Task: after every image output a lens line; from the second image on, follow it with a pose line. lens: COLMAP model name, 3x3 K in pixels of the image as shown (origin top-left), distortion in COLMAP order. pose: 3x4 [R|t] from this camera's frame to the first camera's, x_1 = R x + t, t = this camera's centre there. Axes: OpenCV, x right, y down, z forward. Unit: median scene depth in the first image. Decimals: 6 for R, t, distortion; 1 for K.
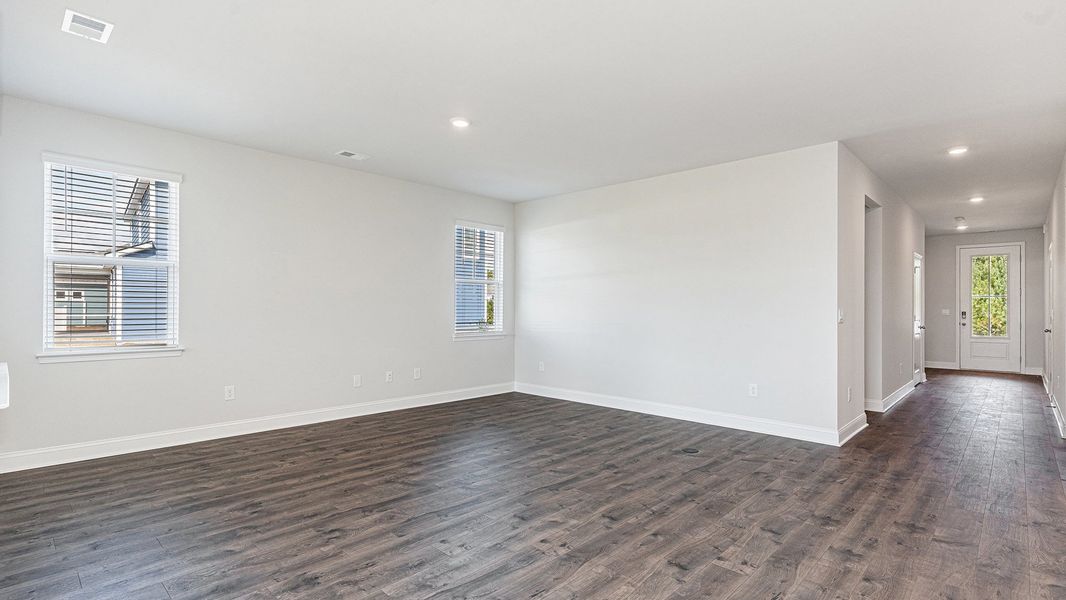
lens RADIAL K [[505.3, 0, 538.2], [0, 505.3, 304.8], [0, 0, 1]] dist [0.004390, -0.000173]
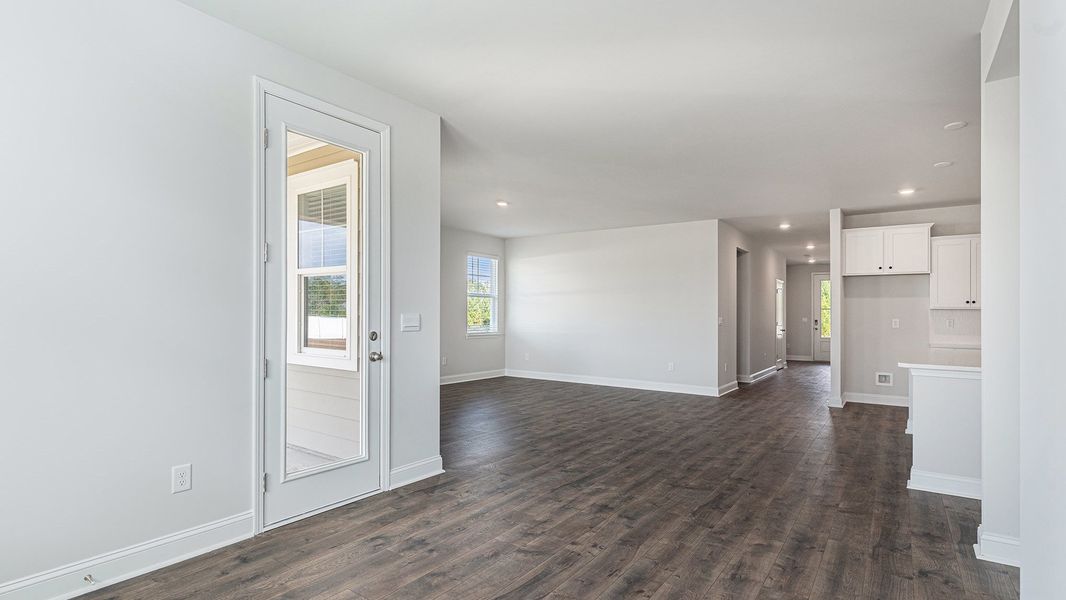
lens RADIAL K [[505.3, 0, 536.7], [0, 505.3, 303.2], [0, 0, 1]] dist [0.004390, -0.000173]
pose [[0.990887, 0.007647, 0.134478, -0.300960], [-0.004929, 0.999777, -0.020536, -0.000446], [-0.134605, 0.019686, 0.990704, -0.747623]]
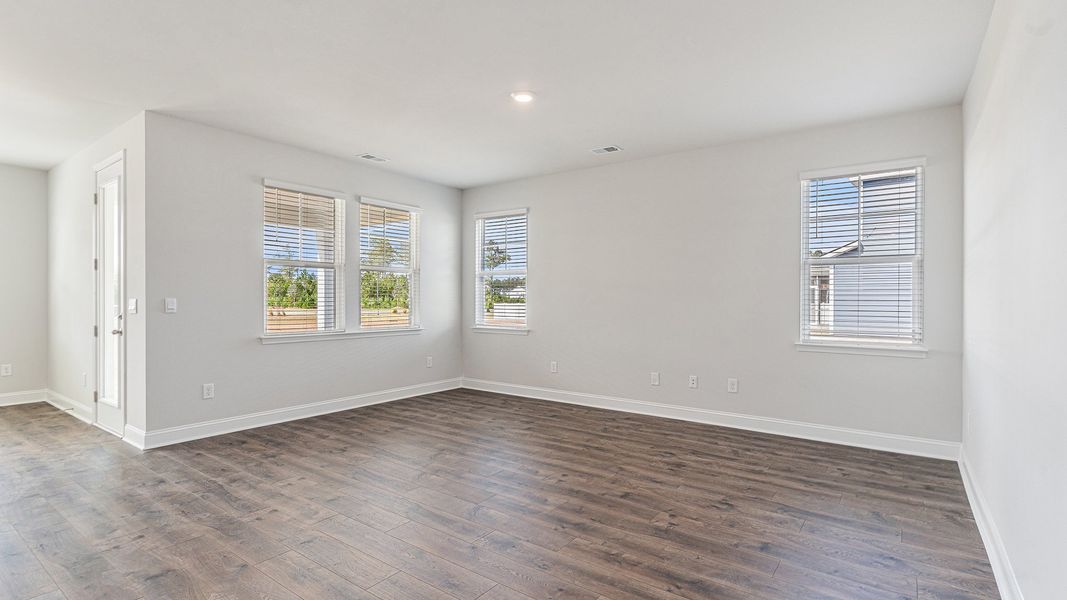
lens RADIAL K [[505.8, 0, 531.3], [0, 505.8, 291.2], [0, 0, 1]] dist [0.004390, -0.000173]
pose [[0.121148, -0.025198, -0.992315, 0.820843], [0.002782, 0.999682, -0.025045, 0.020192], [0.992631, 0.000273, 0.121179, 1.000783]]
